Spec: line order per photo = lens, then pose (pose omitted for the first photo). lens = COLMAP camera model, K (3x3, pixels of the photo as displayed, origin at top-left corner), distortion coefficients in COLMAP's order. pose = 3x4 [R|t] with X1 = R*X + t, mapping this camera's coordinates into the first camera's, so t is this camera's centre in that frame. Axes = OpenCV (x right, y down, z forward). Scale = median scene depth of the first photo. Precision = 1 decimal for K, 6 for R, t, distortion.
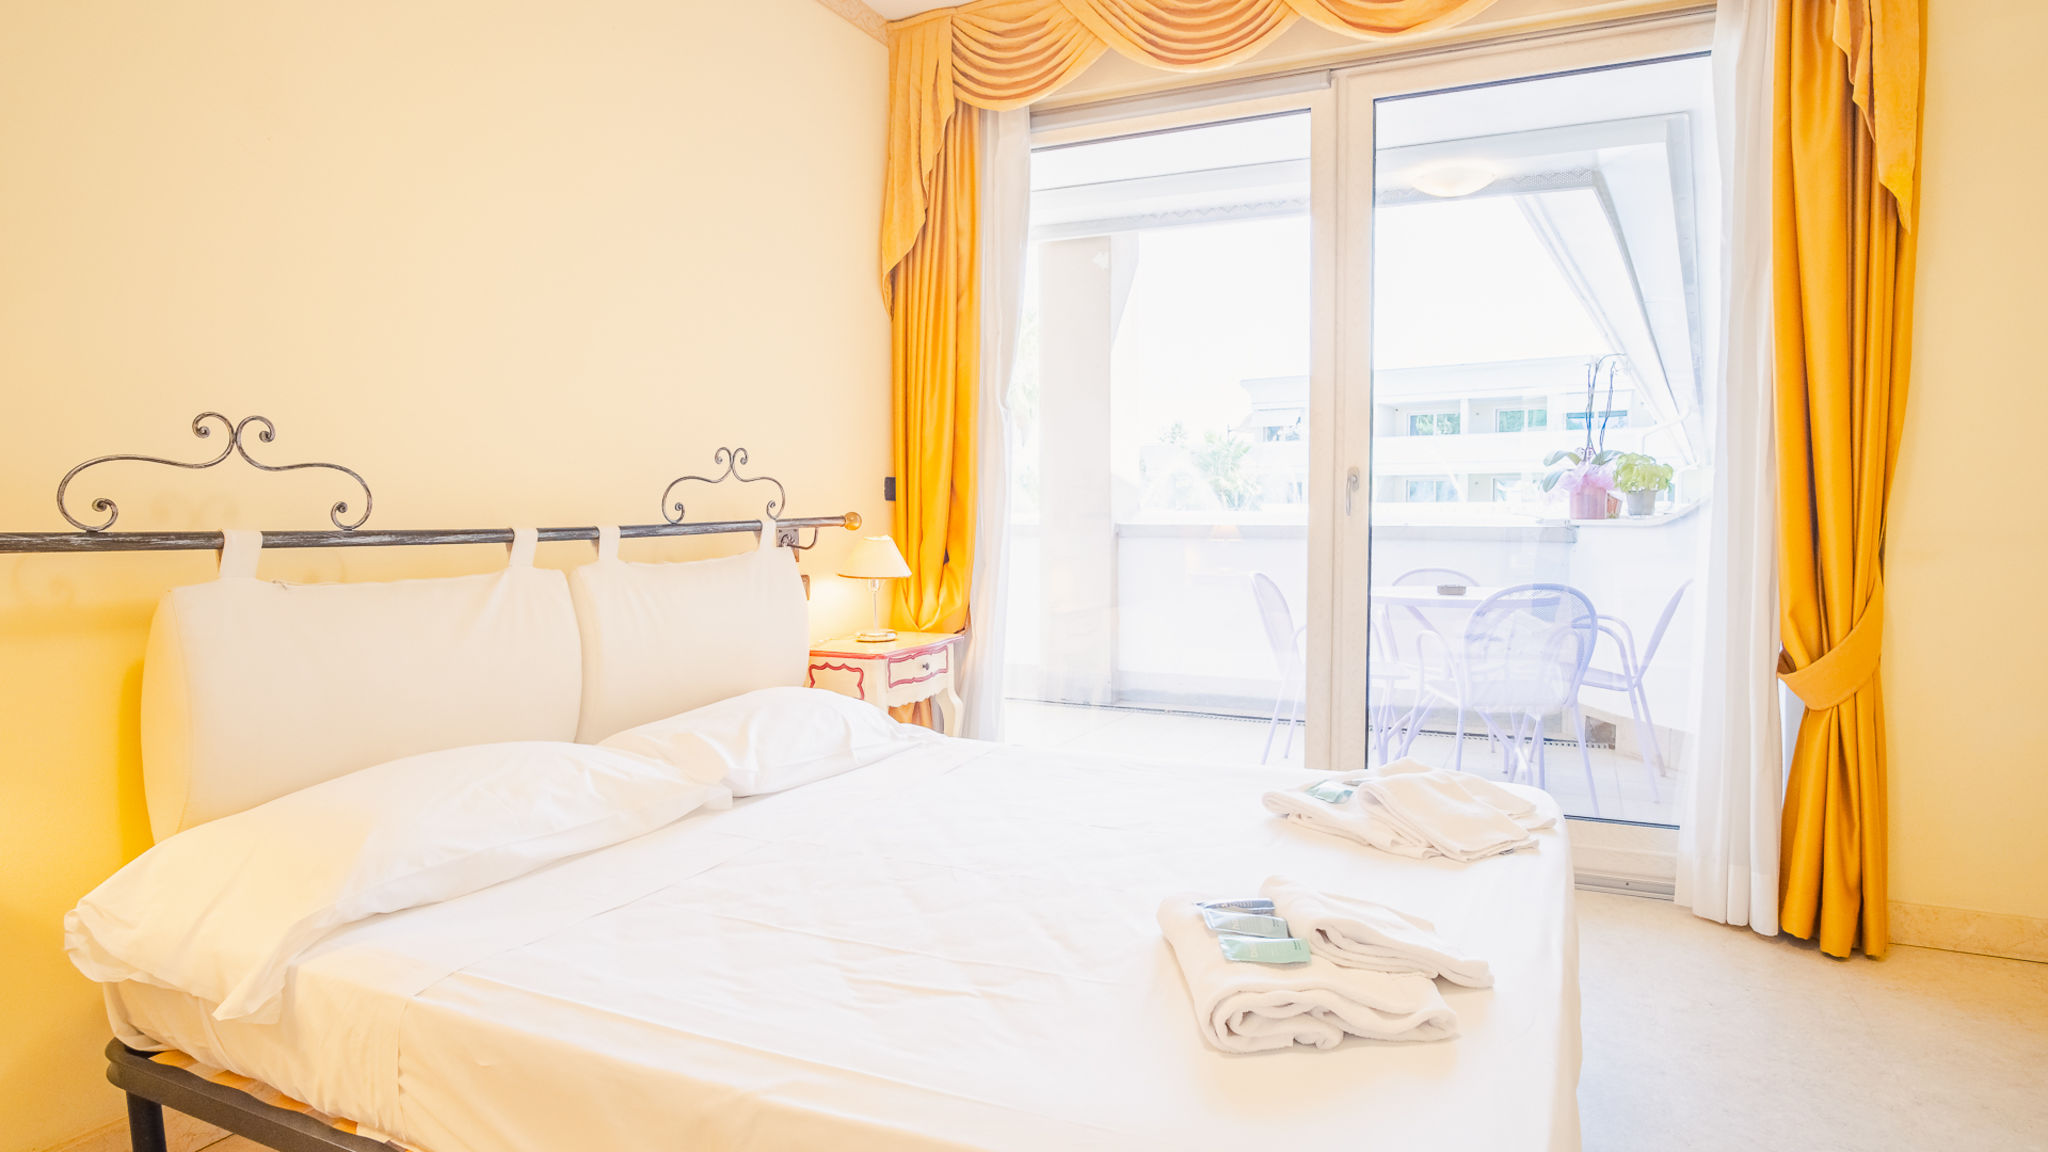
lens RADIAL K [[1134.7, 0, 1035.1], [0, 1134.7, 560.7], [0, 0, 1]] dist [-0.032120, 0.001407]
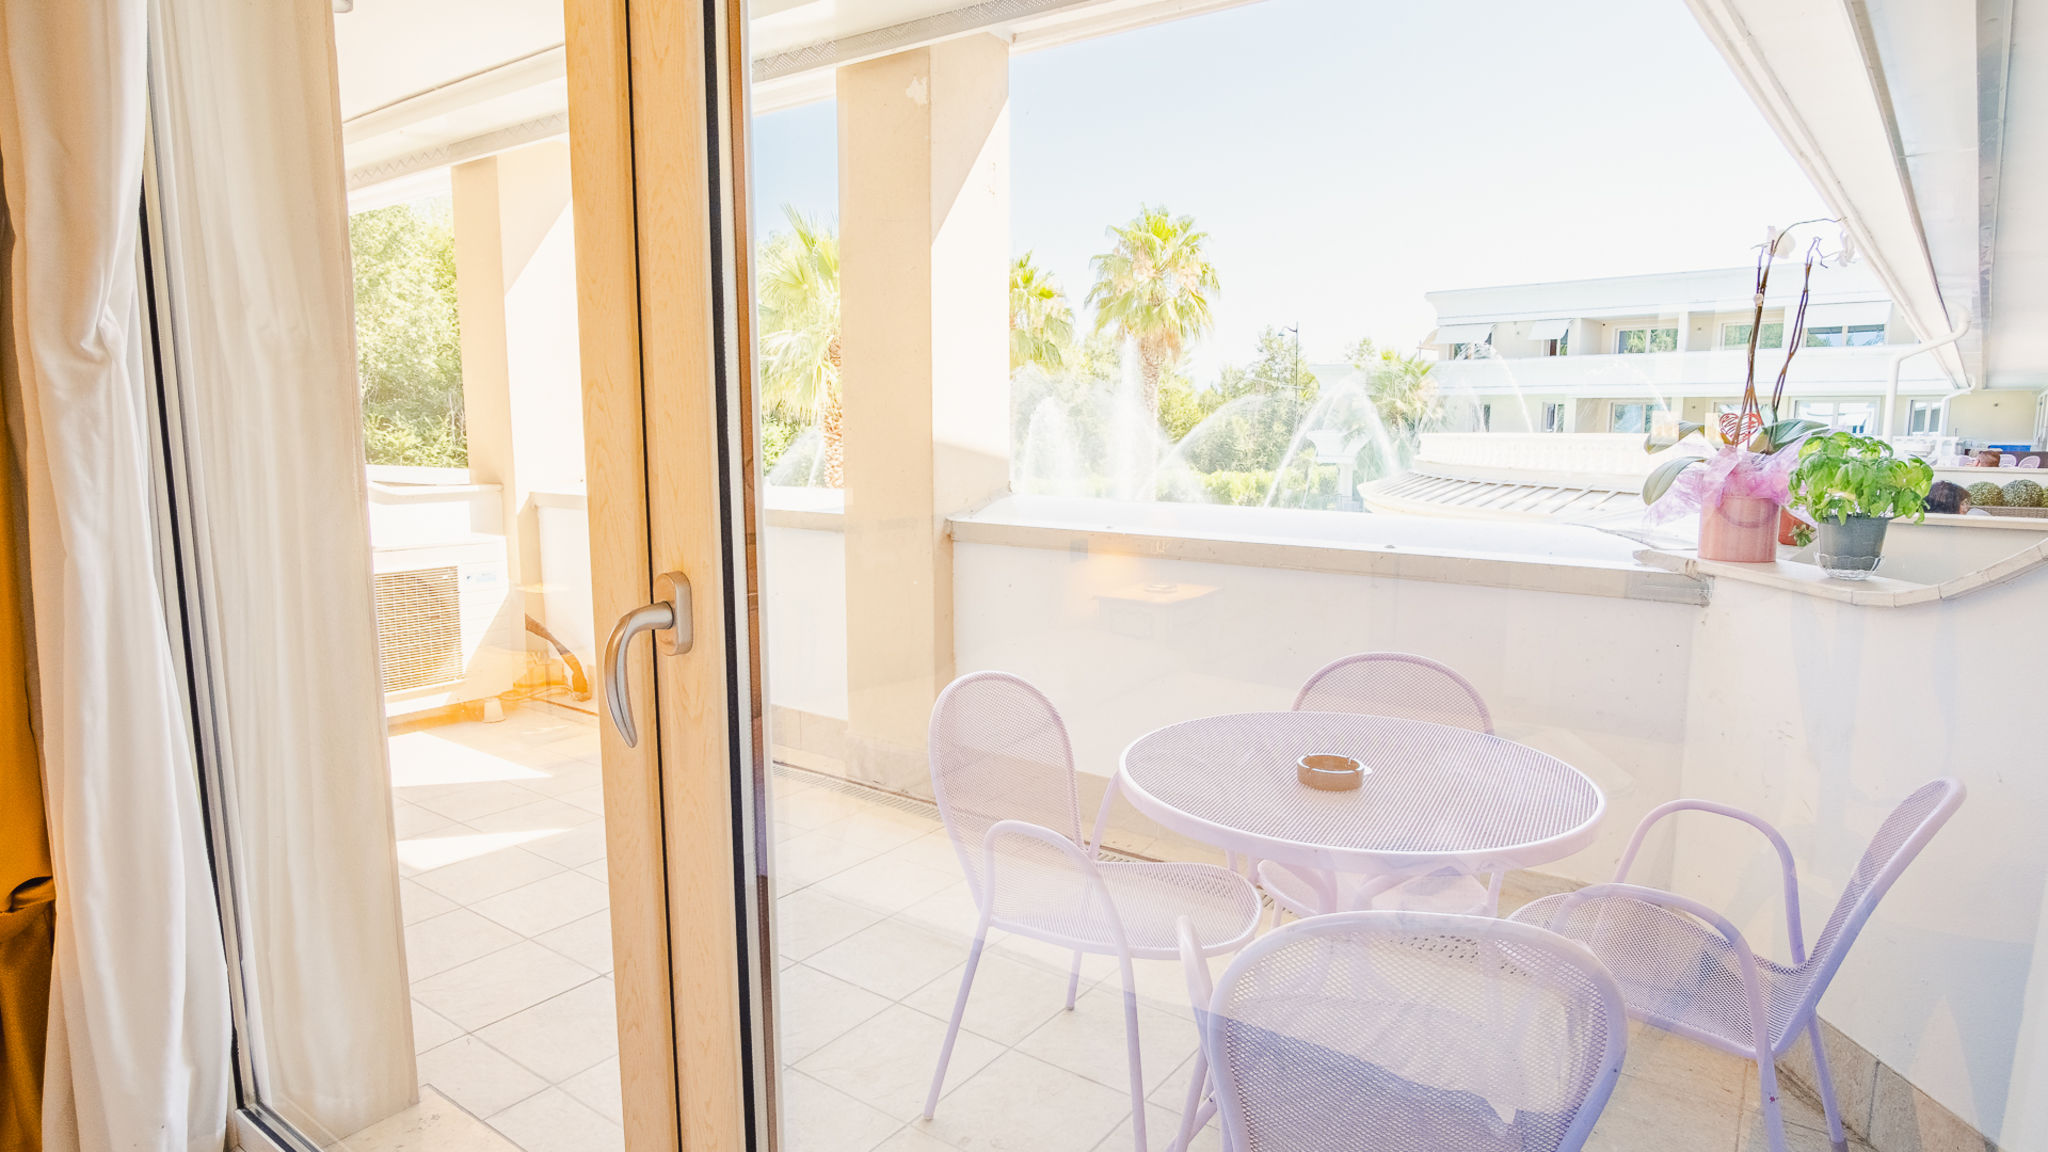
lens RADIAL K [[1134.7, 0, 1035.1], [0, 1134.7, 560.7], [0, 0, 1]] dist [-0.032120, 0.001407]
pose [[0.986768, 0.025311, -0.160151, 0.219378], [-0.013725, 0.997235, 0.073040, -0.056343], [0.161557, -0.069875, 0.984387, 0.385083]]
